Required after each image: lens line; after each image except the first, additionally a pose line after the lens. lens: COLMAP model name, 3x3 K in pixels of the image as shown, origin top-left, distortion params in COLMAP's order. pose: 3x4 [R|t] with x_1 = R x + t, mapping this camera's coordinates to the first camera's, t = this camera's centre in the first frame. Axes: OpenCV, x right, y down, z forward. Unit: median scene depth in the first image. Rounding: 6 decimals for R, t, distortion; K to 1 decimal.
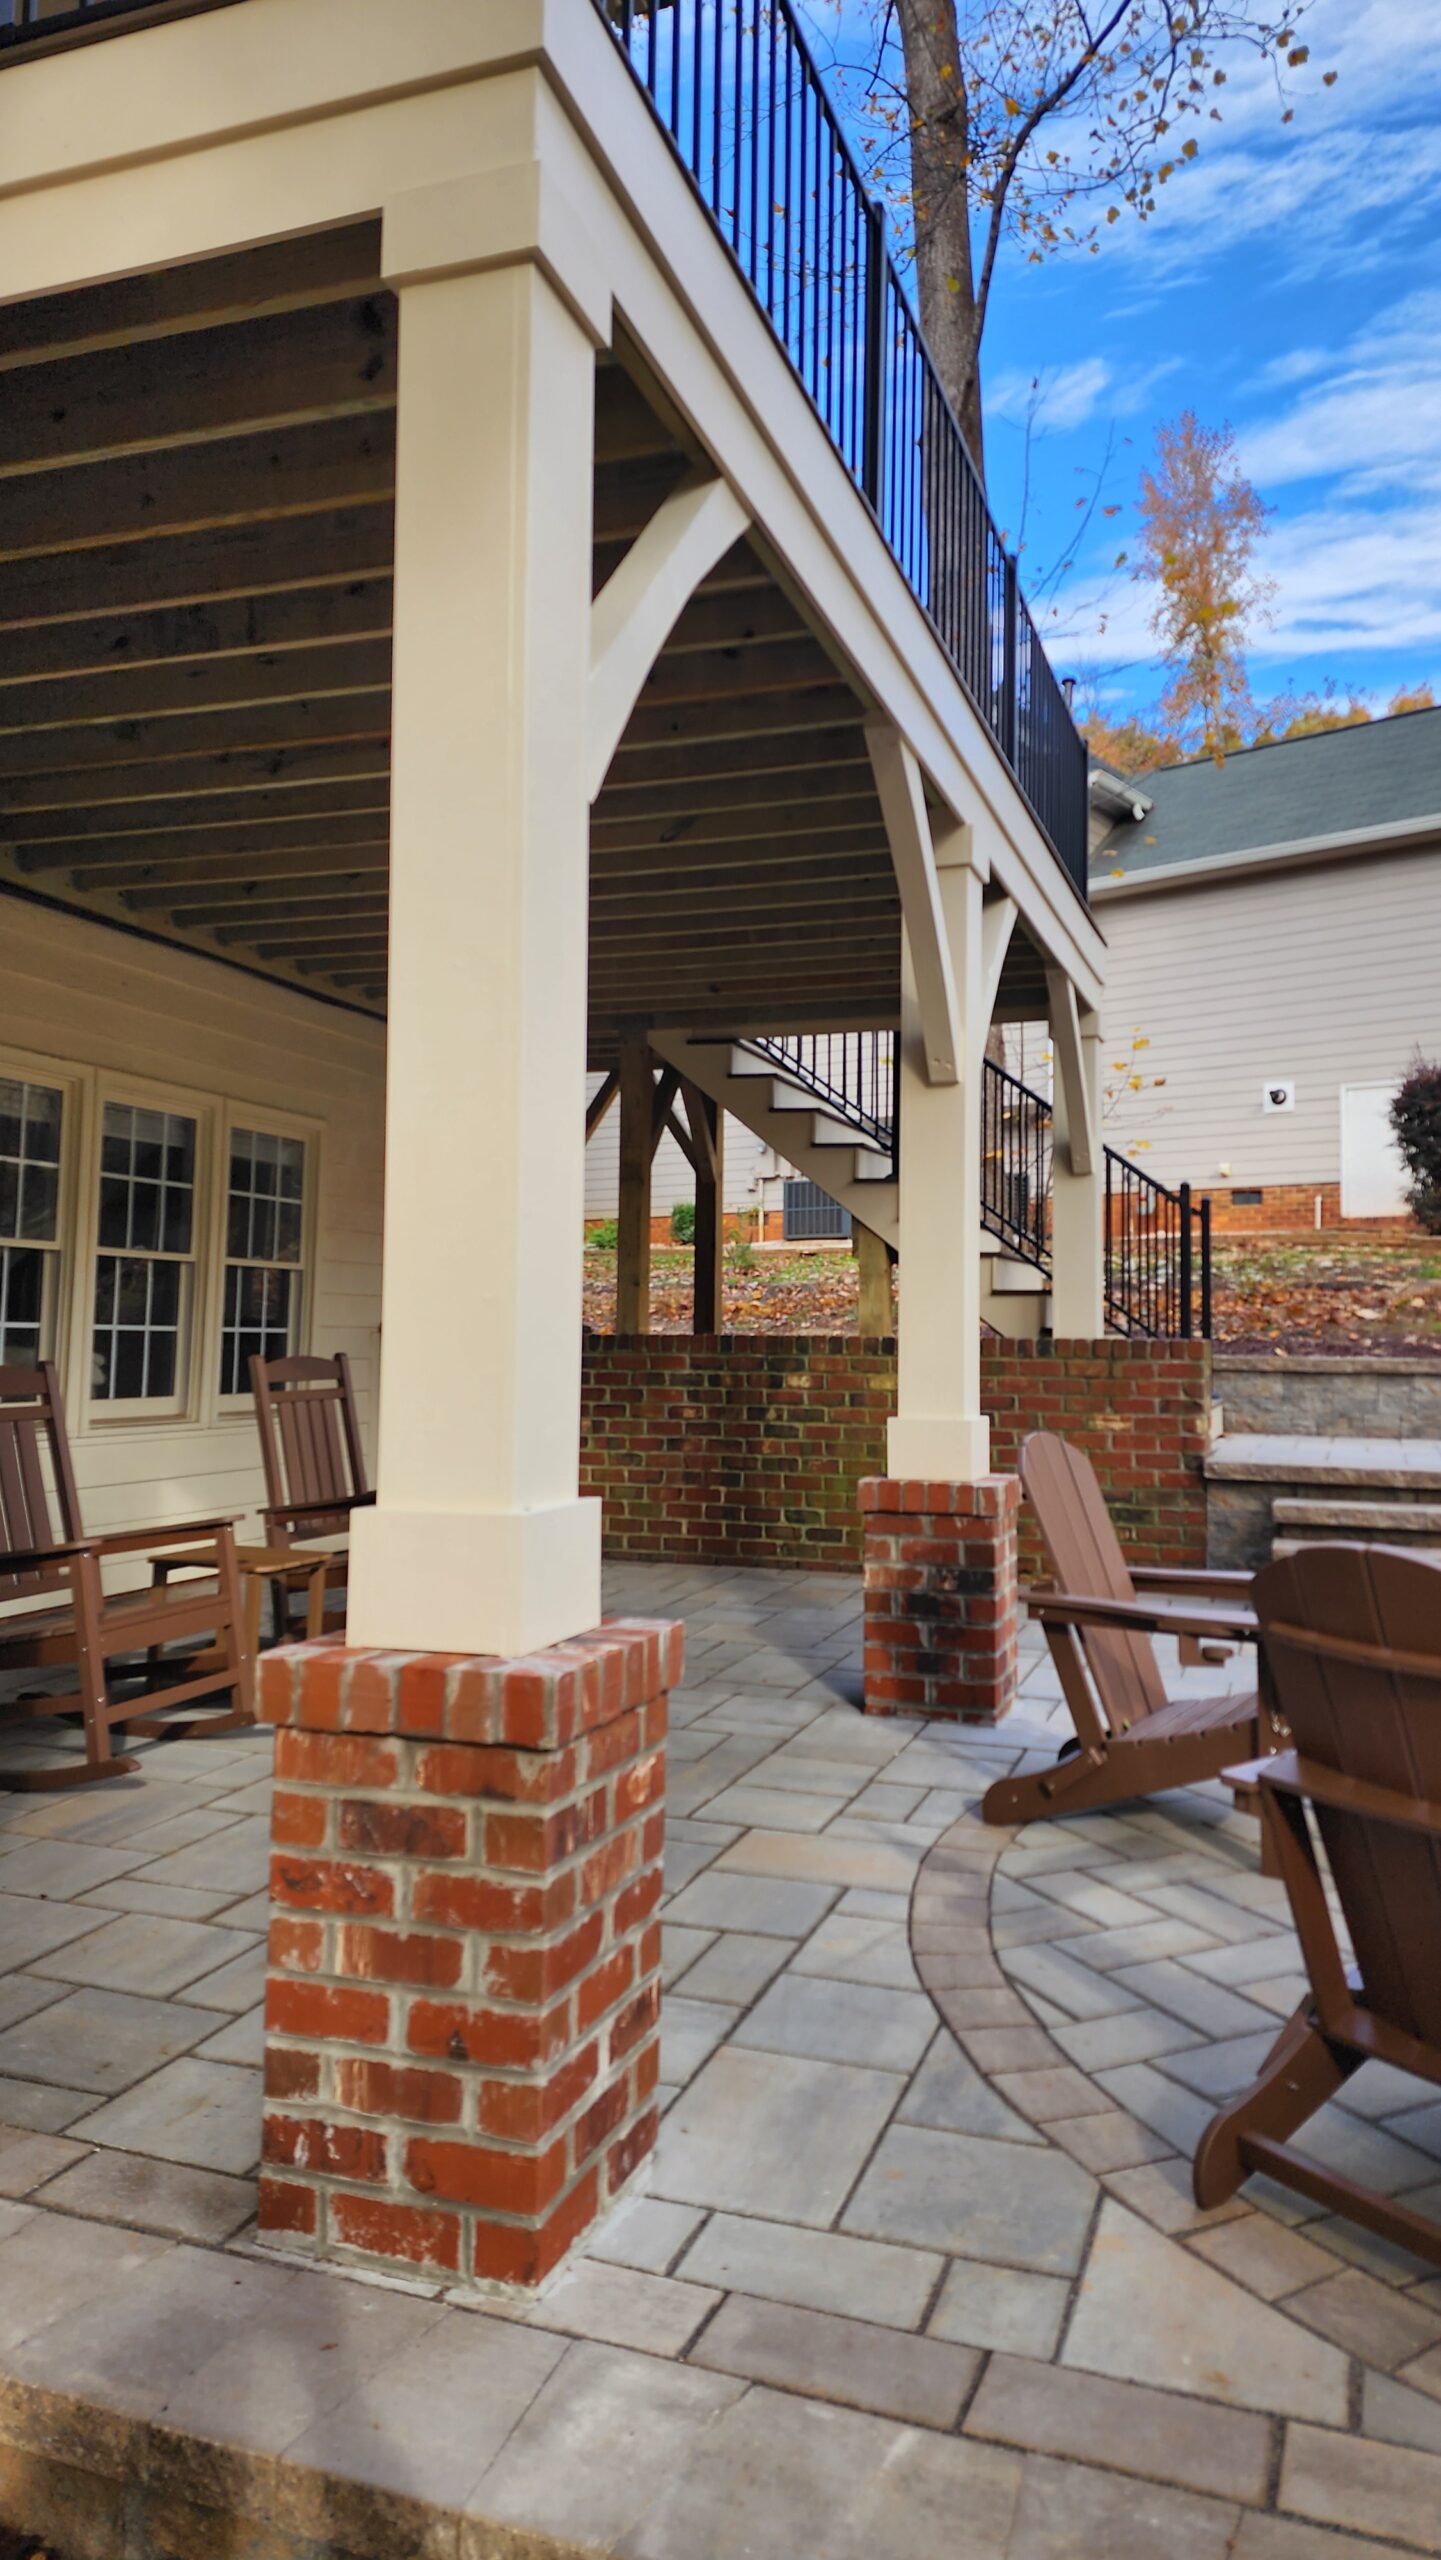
lens RADIAL K [[1663.0, 0, 721.9], [0, 1663.0, 1216.0], [0, 0, 1]] dist [0.120792, -0.087162]
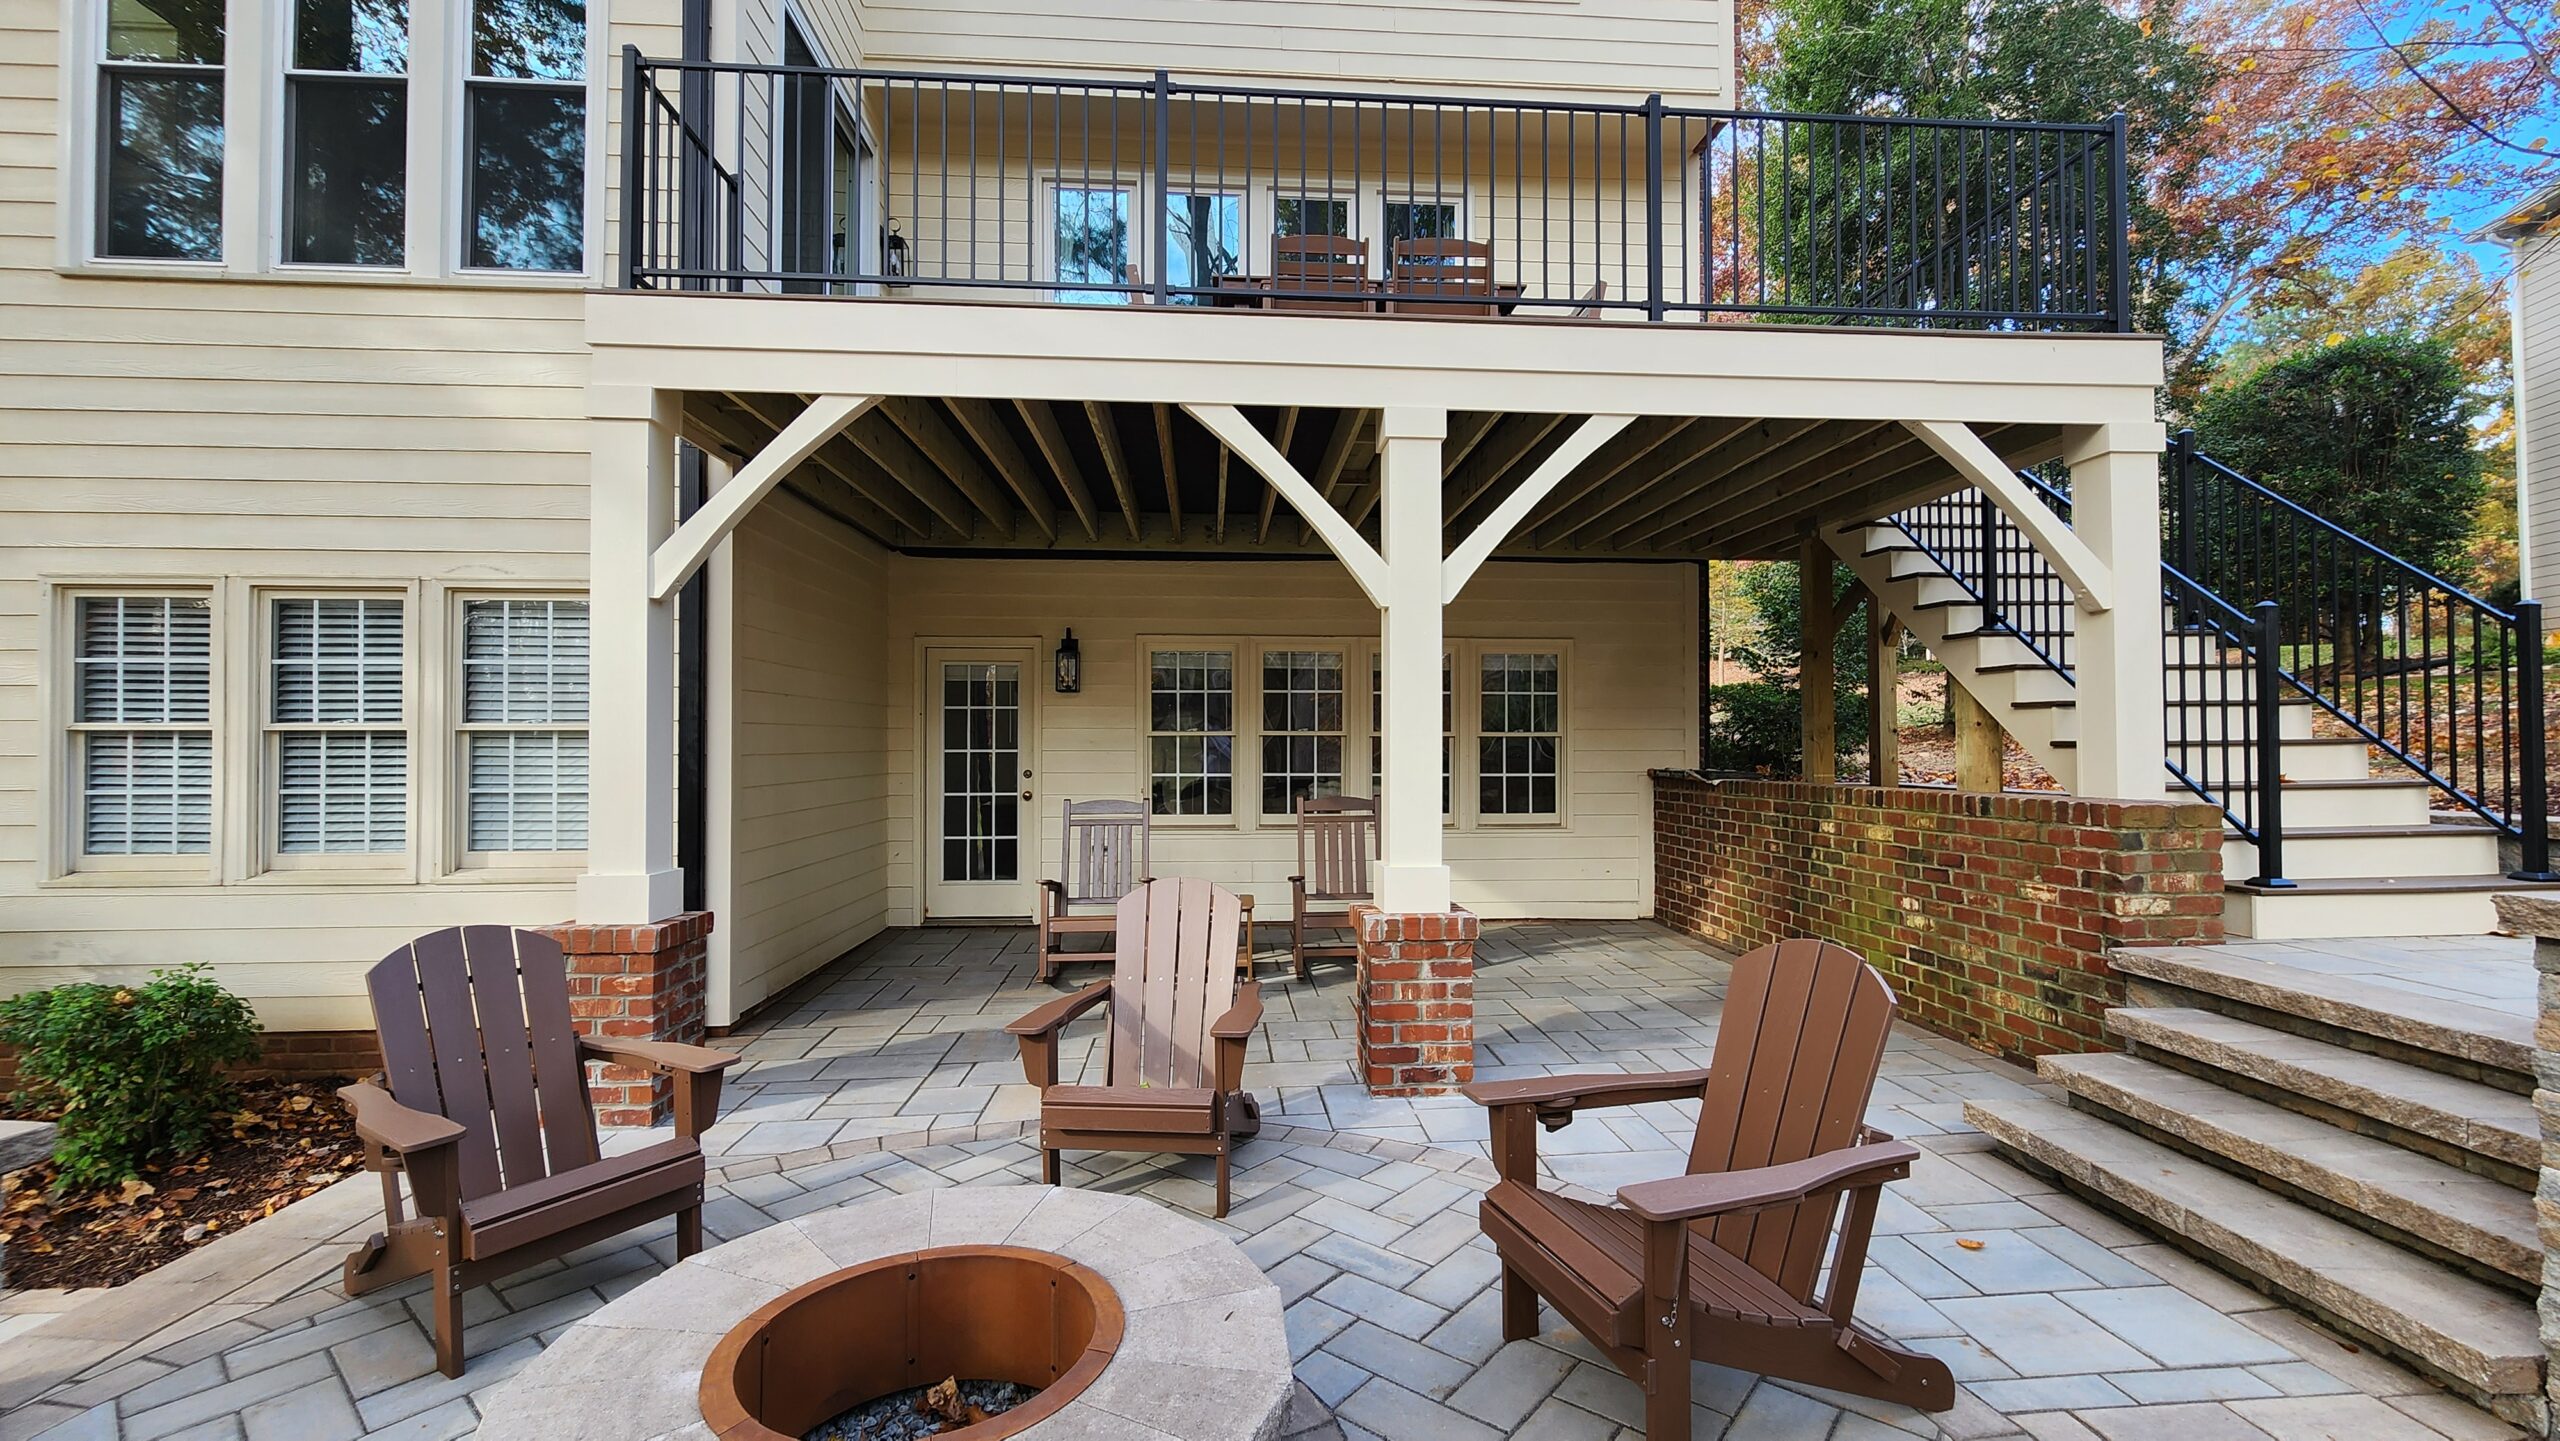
lens RADIAL K [[1047.1, 0, 1280.0], [0, 1047.1, 720.5], [0, 0, 1]] dist [0.013599, 0.000098]
pose [[0.403401, -0.035679, -0.914327, 0.631737], [0.072852, 0.997320, -0.006775, 0.005675], [0.912119, -0.063878, 0.404919, 0.431738]]
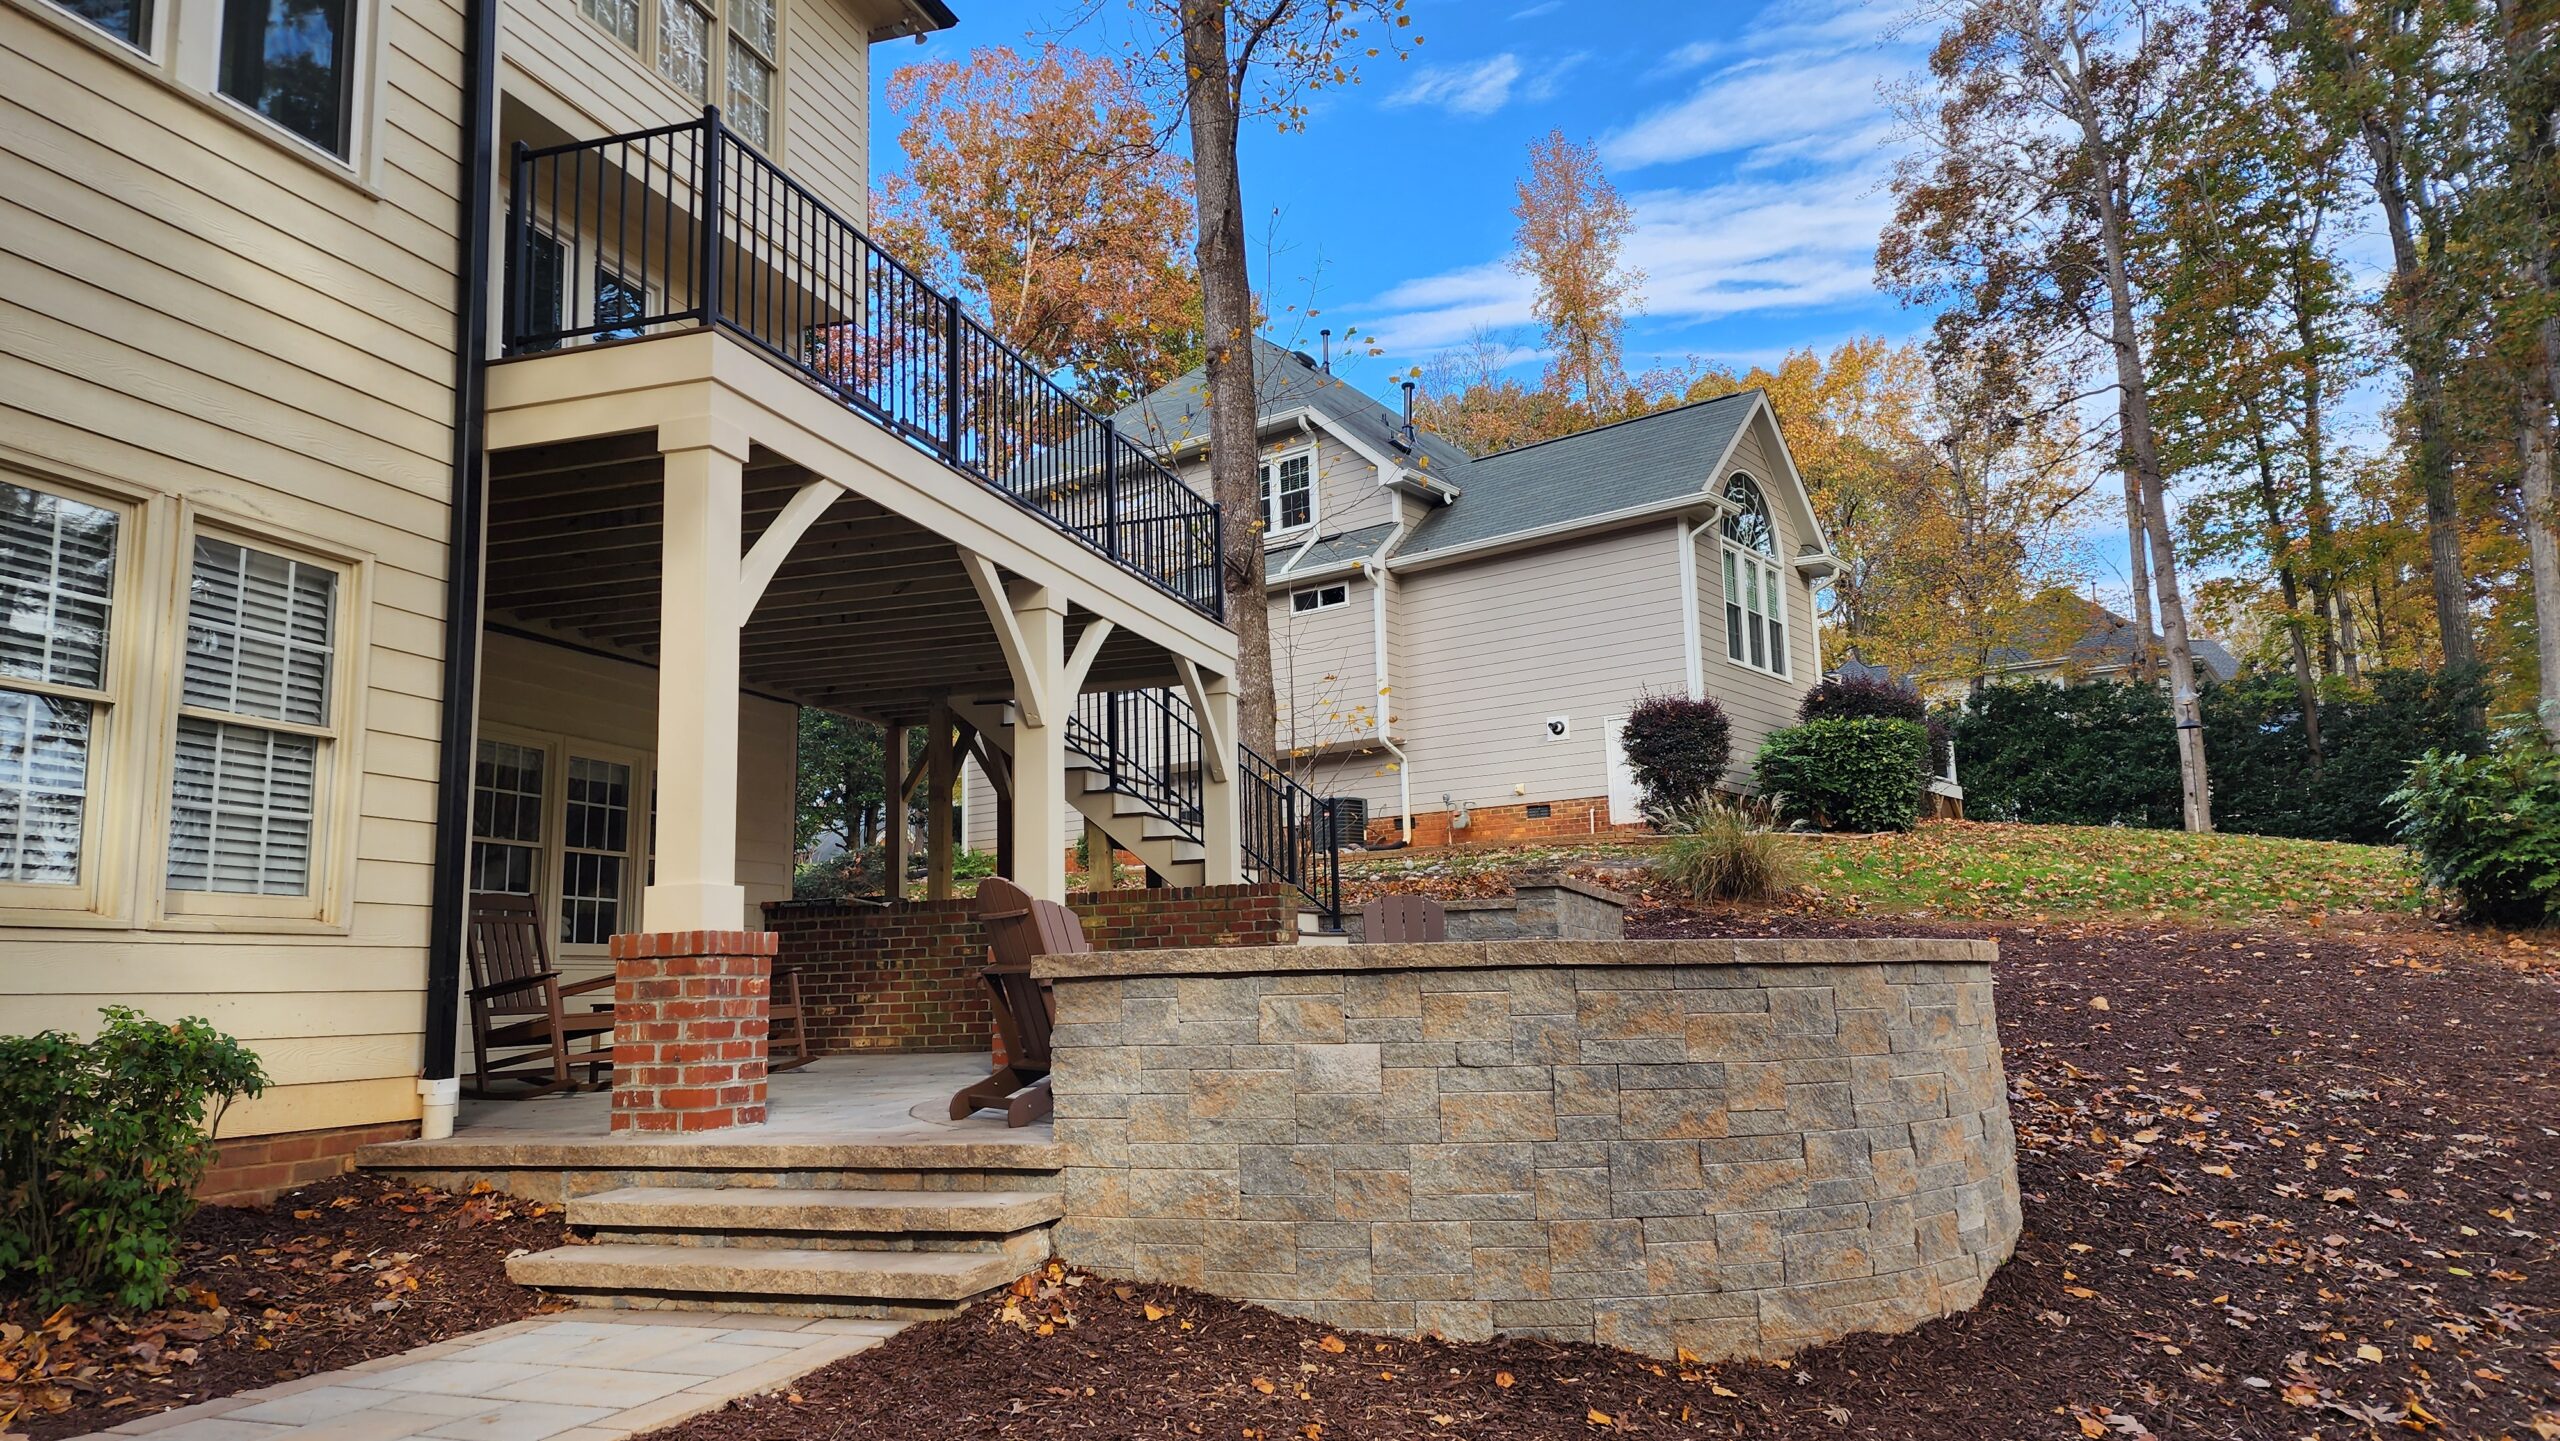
lens RADIAL K [[1663.0, 0, 1228.7], [0, 1663.0, 722.8], [0, 0, 1]] dist [0.120792, -0.087162]
pose [[0.999331, -0.034705, 0.011572, 0.240046], [0.035561, 0.995783, -0.084564, 0.058036], [-0.008589, 0.084919, 0.996351, -0.602668]]
